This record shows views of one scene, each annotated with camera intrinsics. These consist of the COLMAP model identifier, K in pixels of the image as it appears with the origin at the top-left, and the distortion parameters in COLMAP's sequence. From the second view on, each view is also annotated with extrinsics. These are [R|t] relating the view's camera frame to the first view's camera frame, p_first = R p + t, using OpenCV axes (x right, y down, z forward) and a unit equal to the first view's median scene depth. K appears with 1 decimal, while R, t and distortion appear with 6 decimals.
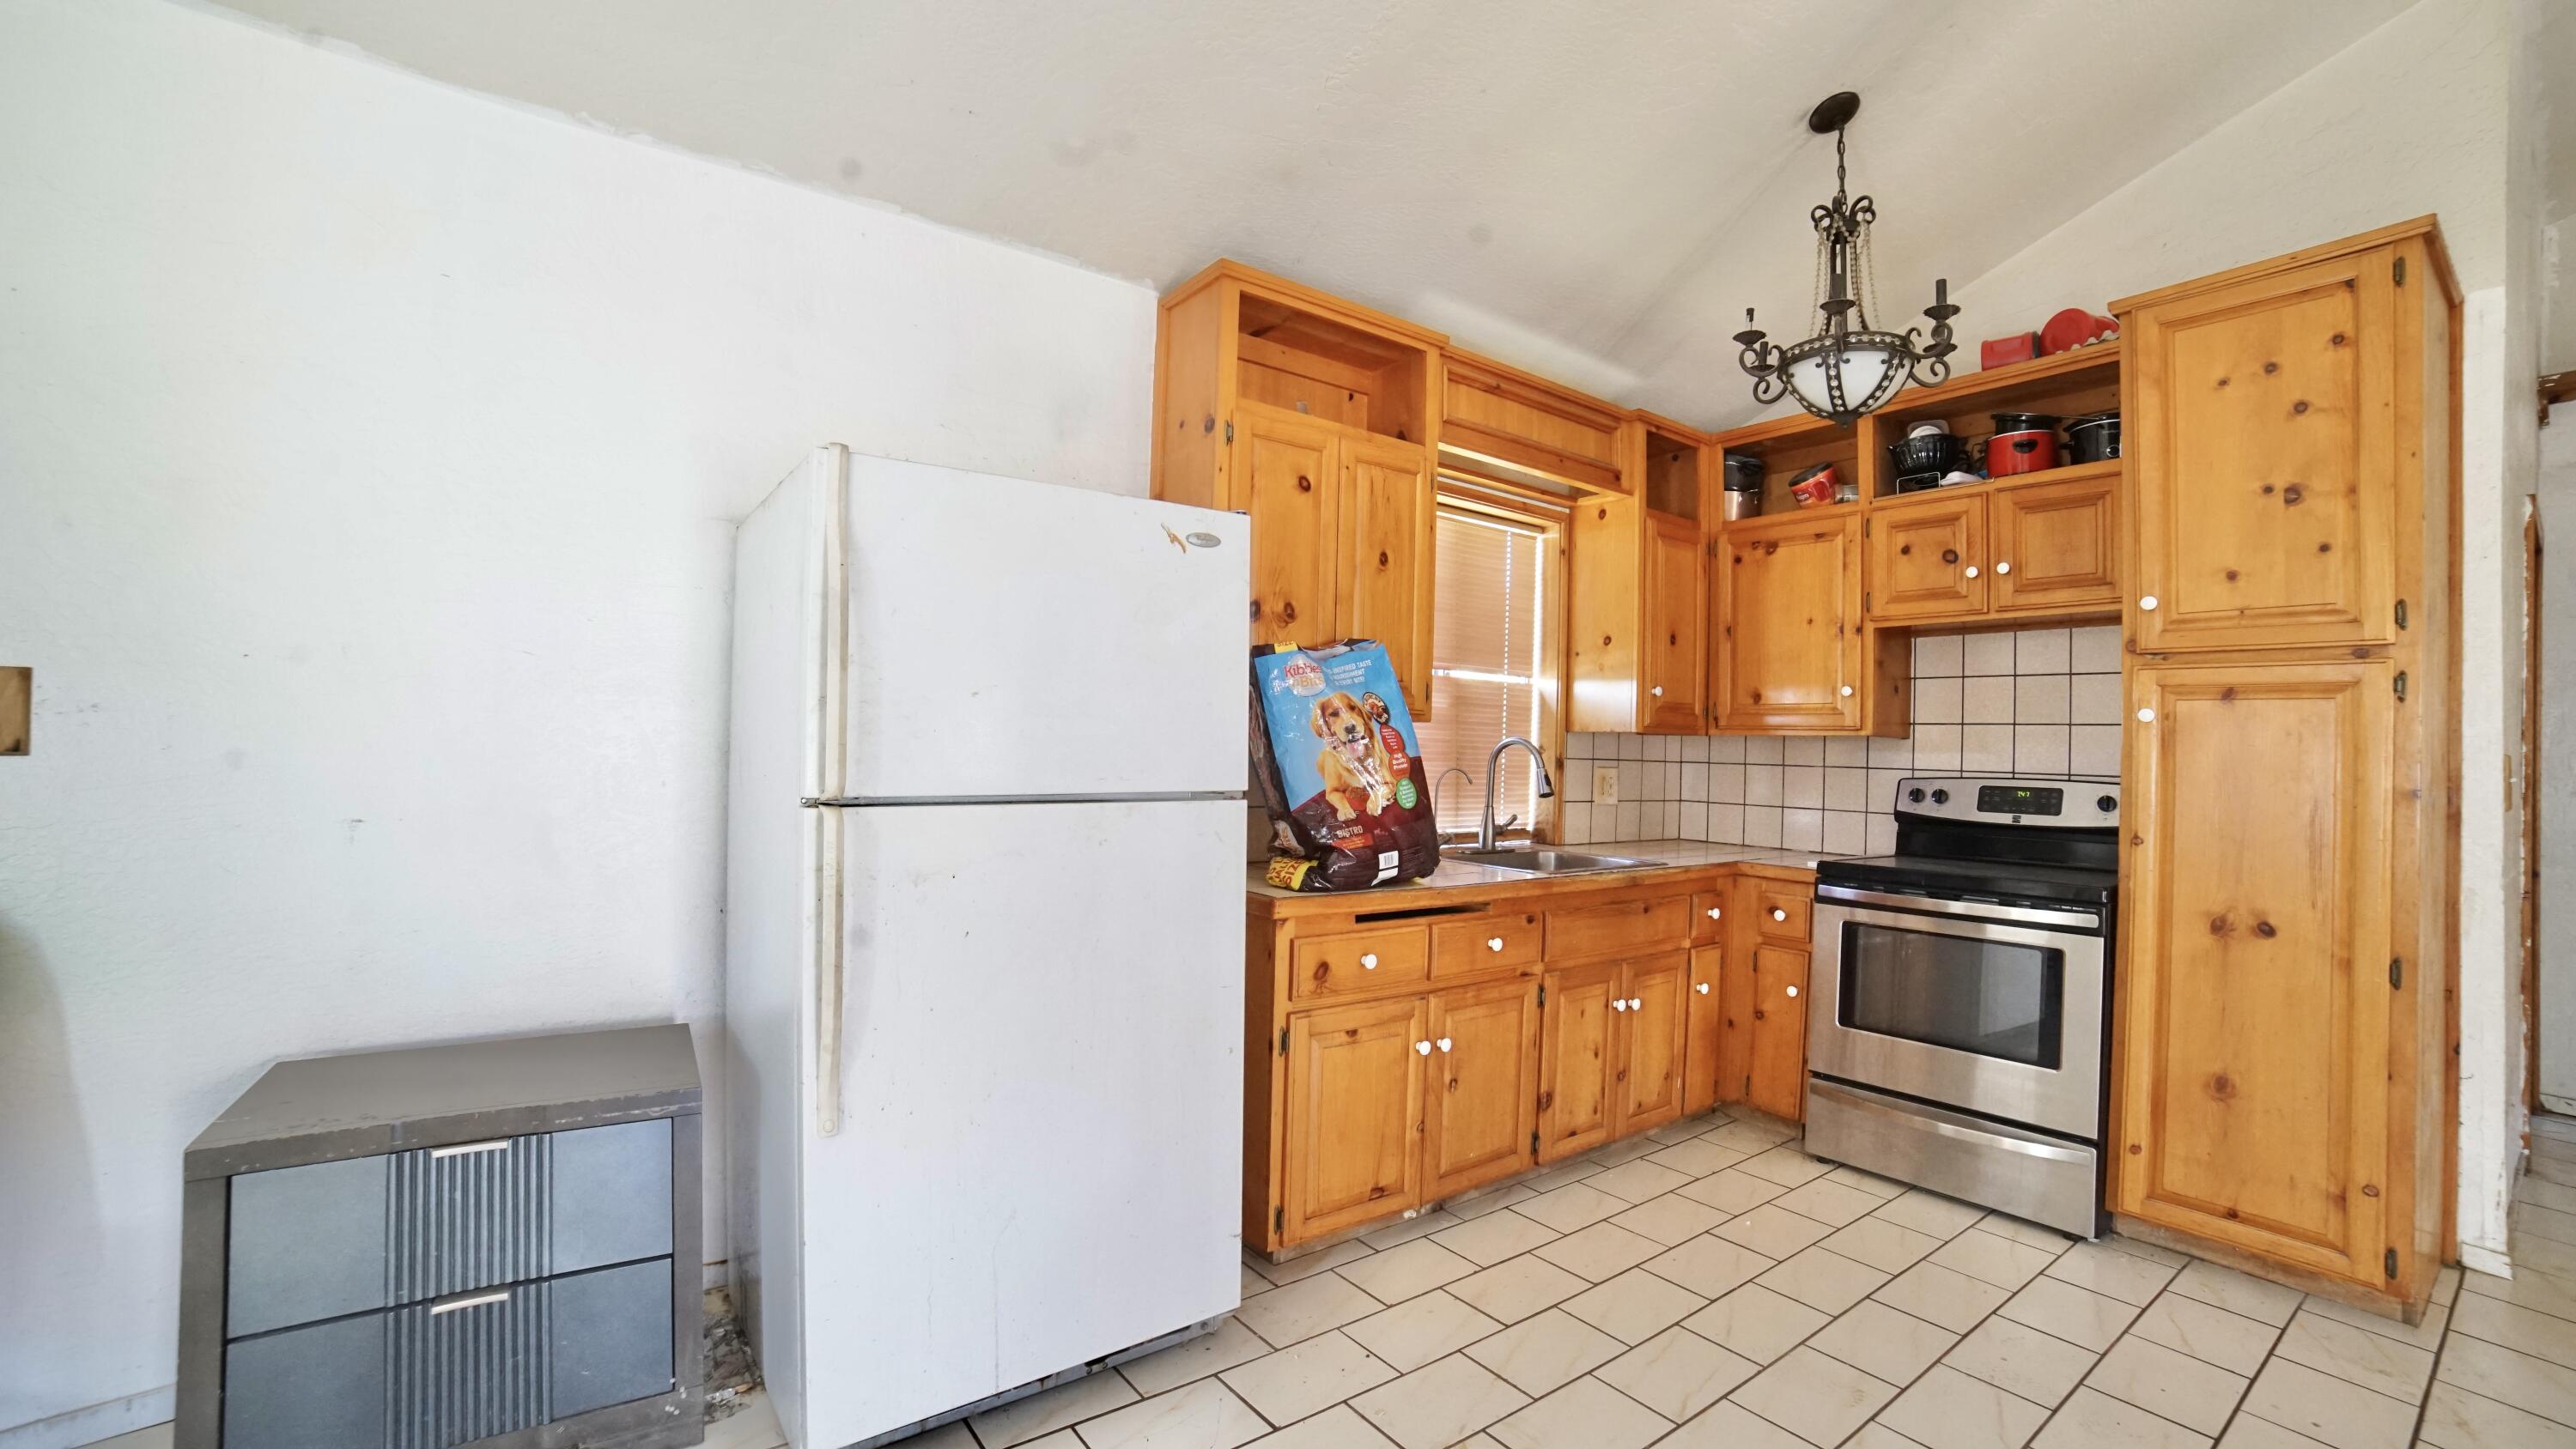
lens RADIAL K [[1068.5, 0, 1265.8], [0, 1068.5, 721.1], [0, 0, 1]] dist [-0.104540, 0.038492]
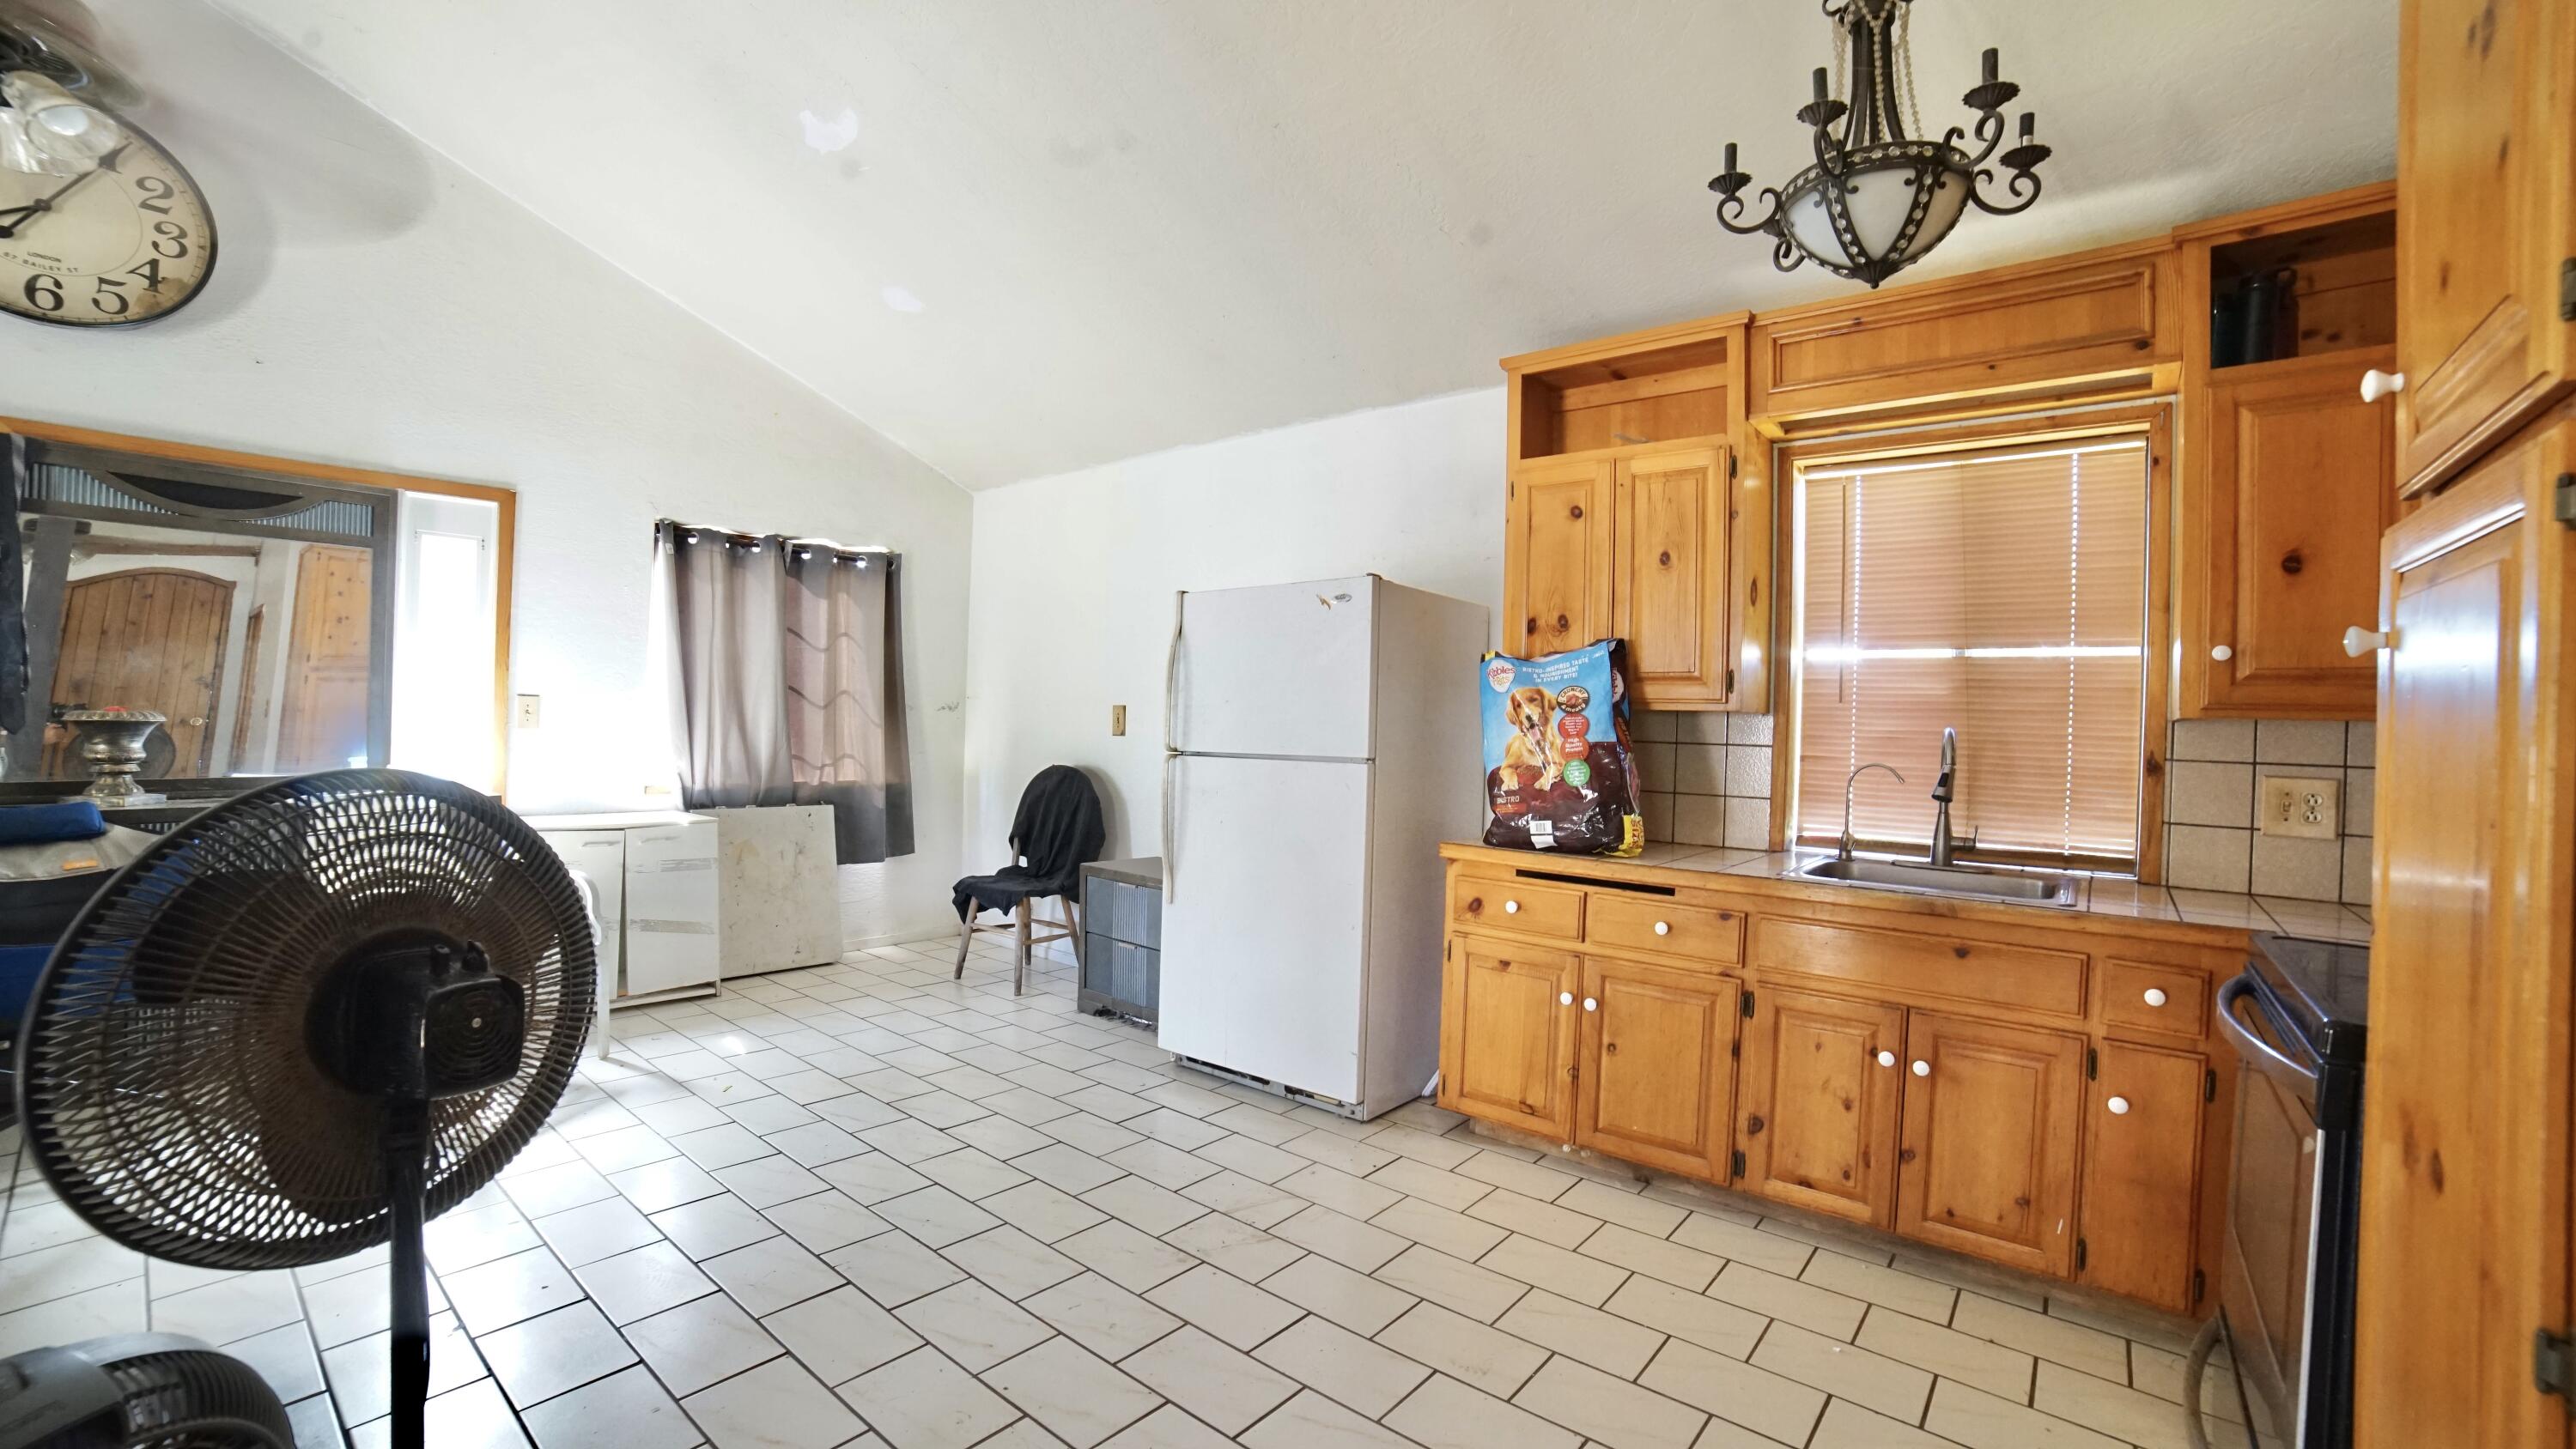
lens RADIAL K [[1068.5, 0, 1265.8], [0, 1068.5, 721.1], [0, 0, 1]] dist [-0.104540, 0.038492]
pose [[0.231818, -0.018132, -0.972590, 1.217424], [-0.000582, 0.999824, -0.018778, 0.035035], [0.972759, 0.004919, 0.231766, 0.440037]]
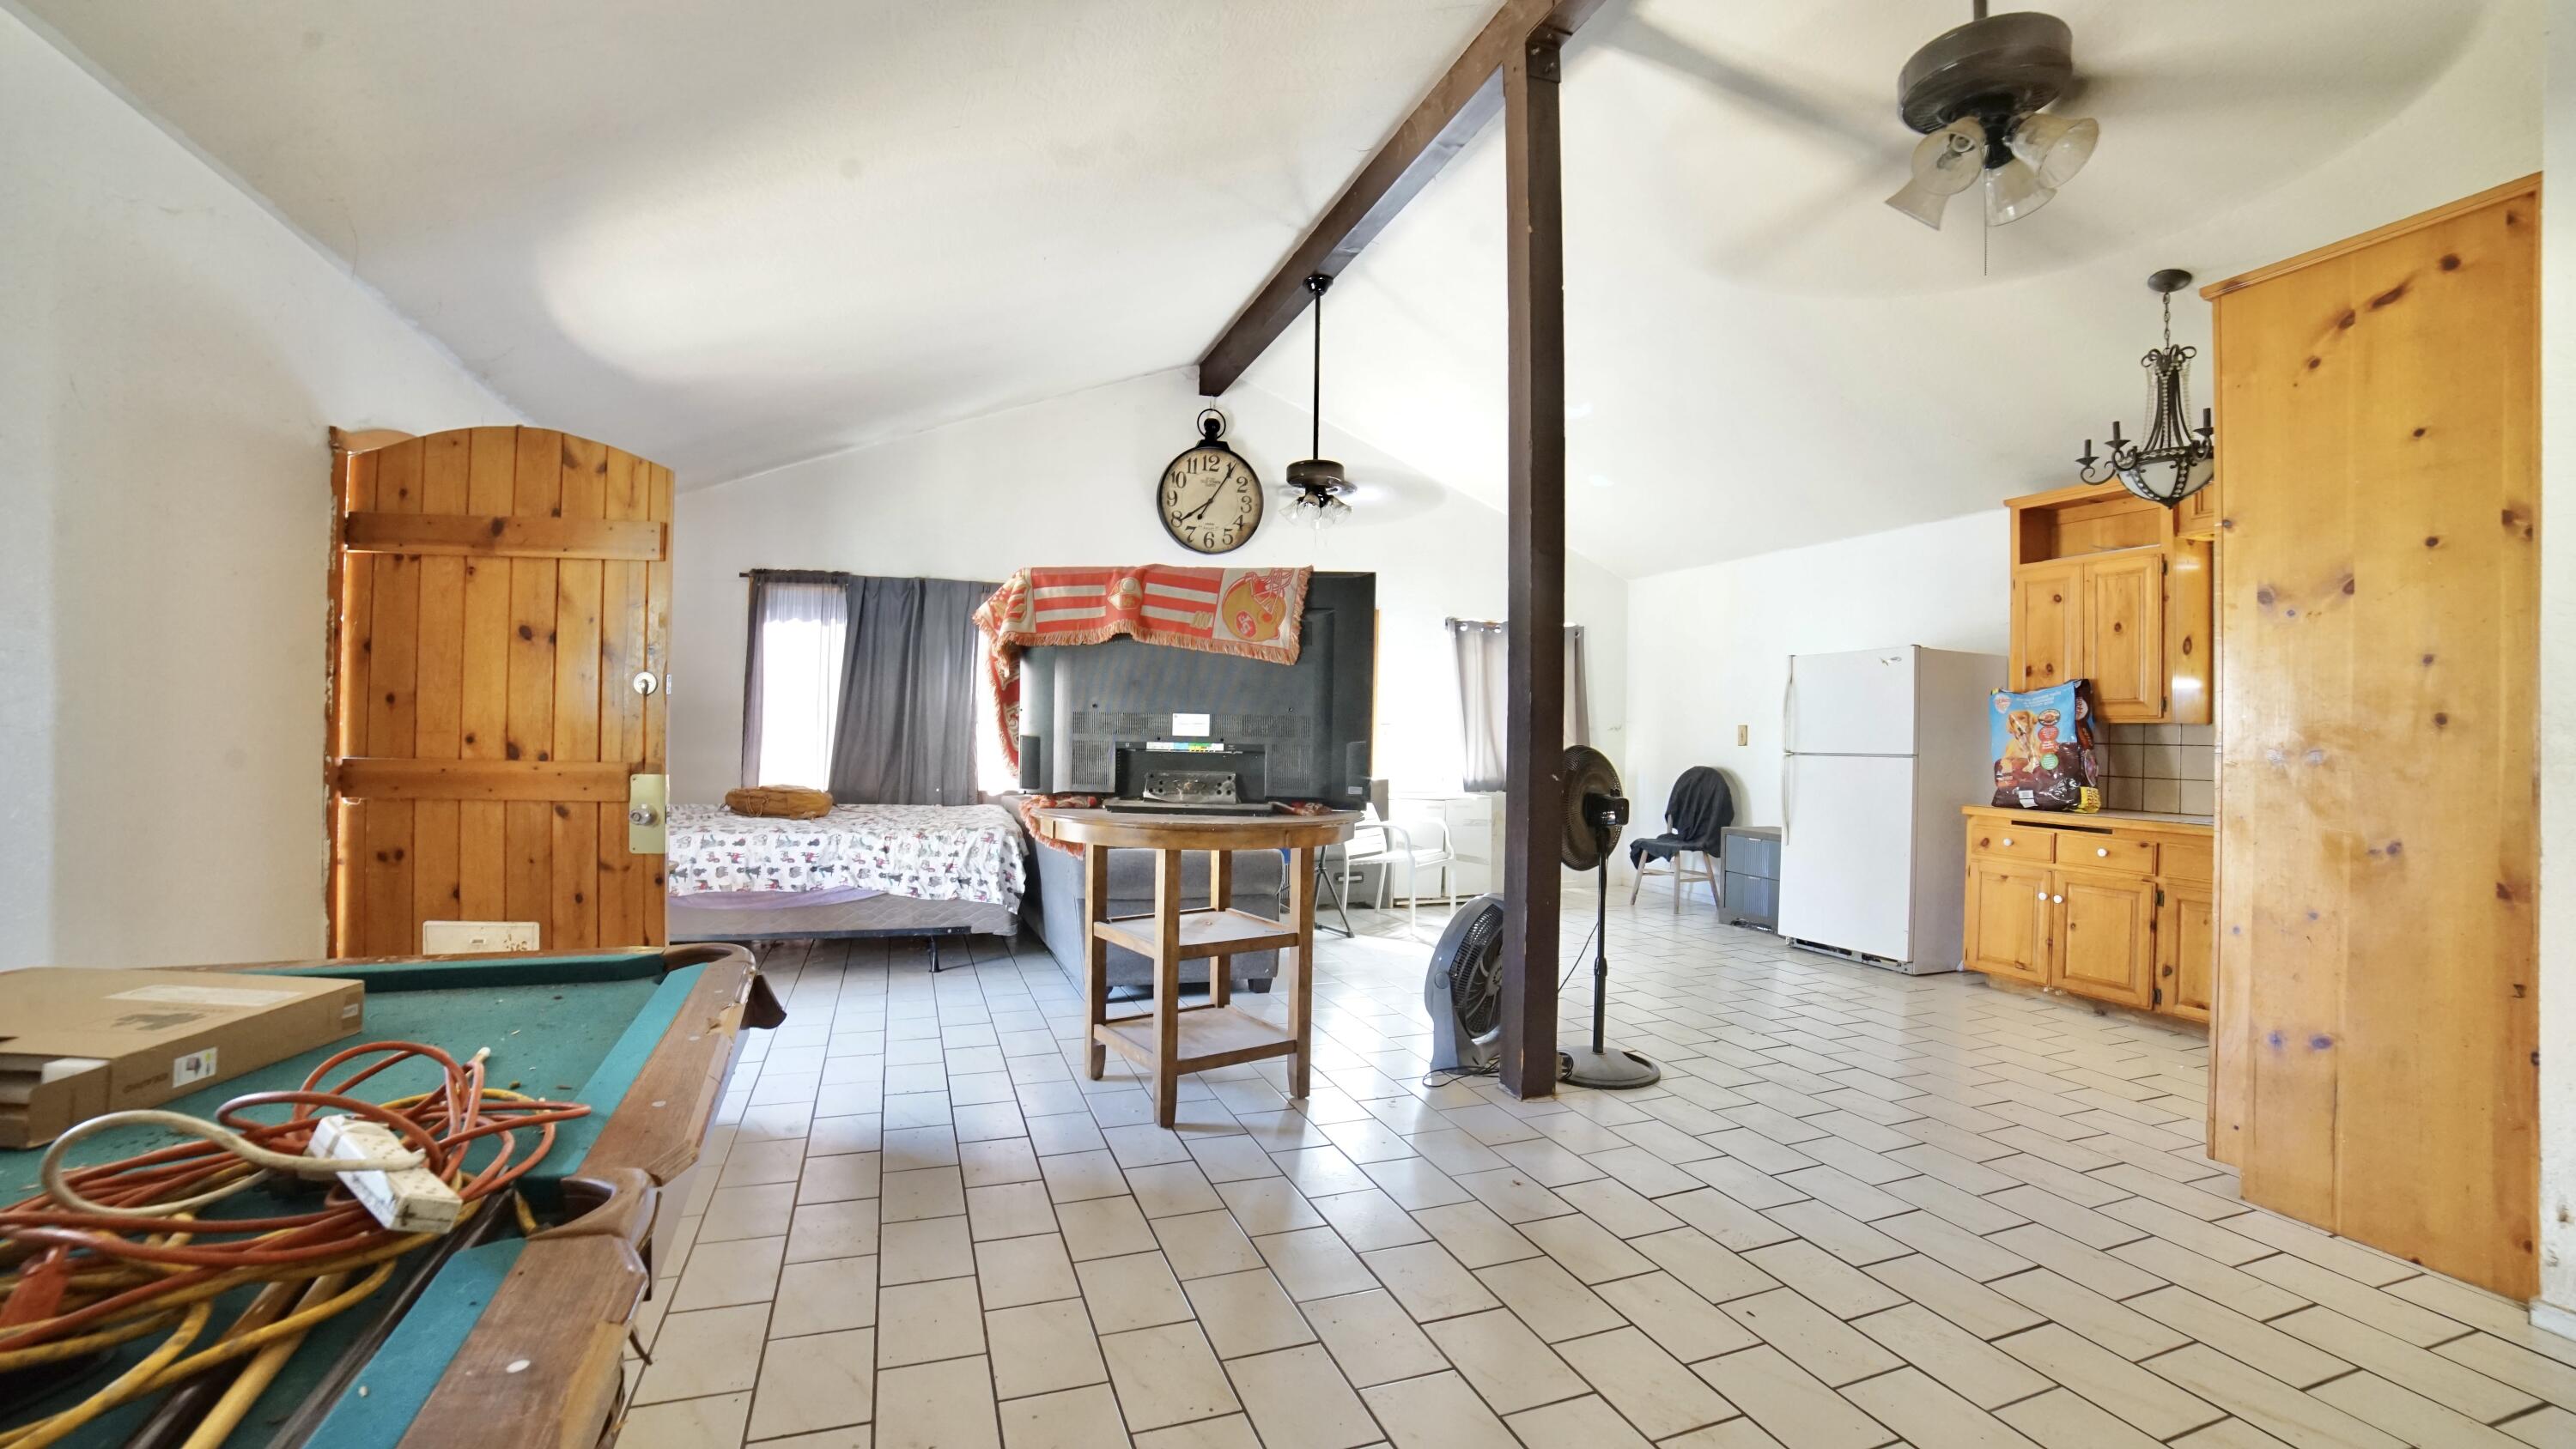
lens RADIAL K [[1068.5, 0, 1265.8], [0, 1068.5, 721.1], [0, 0, 1]] dist [-0.104540, 0.038492]
pose [[-0.287253, -0.035881, -0.957182, 2.385813], [-0.002429, 0.999322, -0.036731, 0.068243], [0.957852, -0.008226, -0.287146, 0.198159]]
